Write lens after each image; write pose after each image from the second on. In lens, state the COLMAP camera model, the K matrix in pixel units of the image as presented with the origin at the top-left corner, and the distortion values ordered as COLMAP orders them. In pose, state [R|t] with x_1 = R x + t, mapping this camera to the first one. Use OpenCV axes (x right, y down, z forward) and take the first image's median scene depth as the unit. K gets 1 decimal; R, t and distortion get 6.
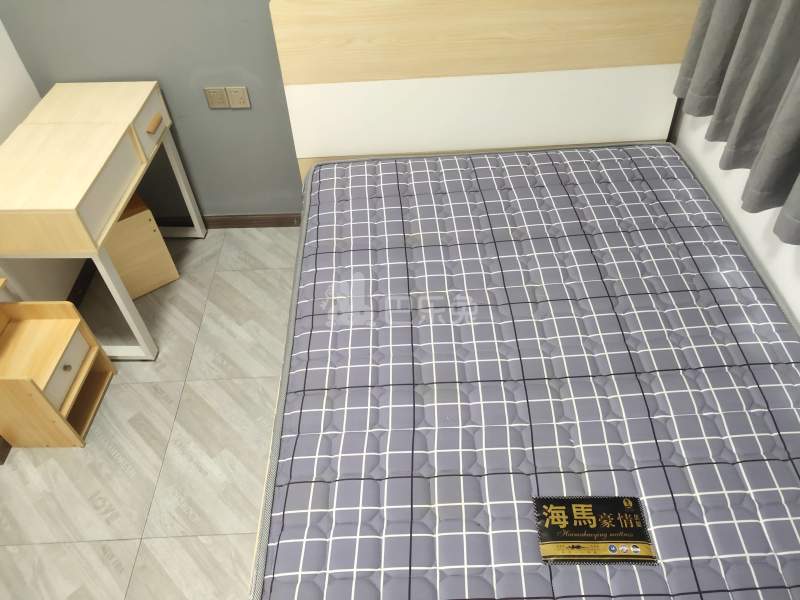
lens RADIAL K [[610.8, 0, 396.5], [0, 610.8, 301.5], [0, 0, 1]] dist [0.030405, -0.002185]
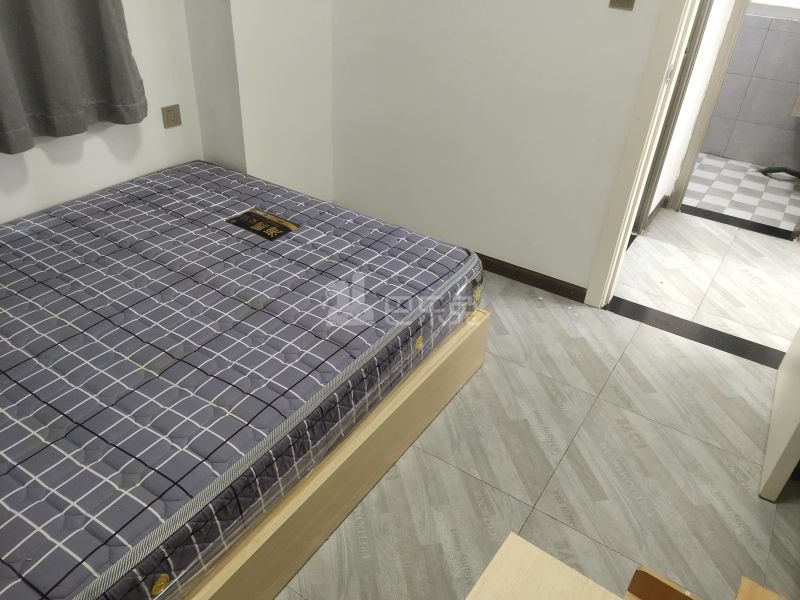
lens RADIAL K [[610.8, 0, 396.5], [0, 610.8, 301.5], [0, 0, 1]] dist [0.030405, -0.002185]
pose [[-0.824625, -0.297429, 0.481175, -0.570841], [0.406865, 0.279112, 0.869803, -0.588235], [-0.393007, 0.913035, -0.109150, 0.849655]]
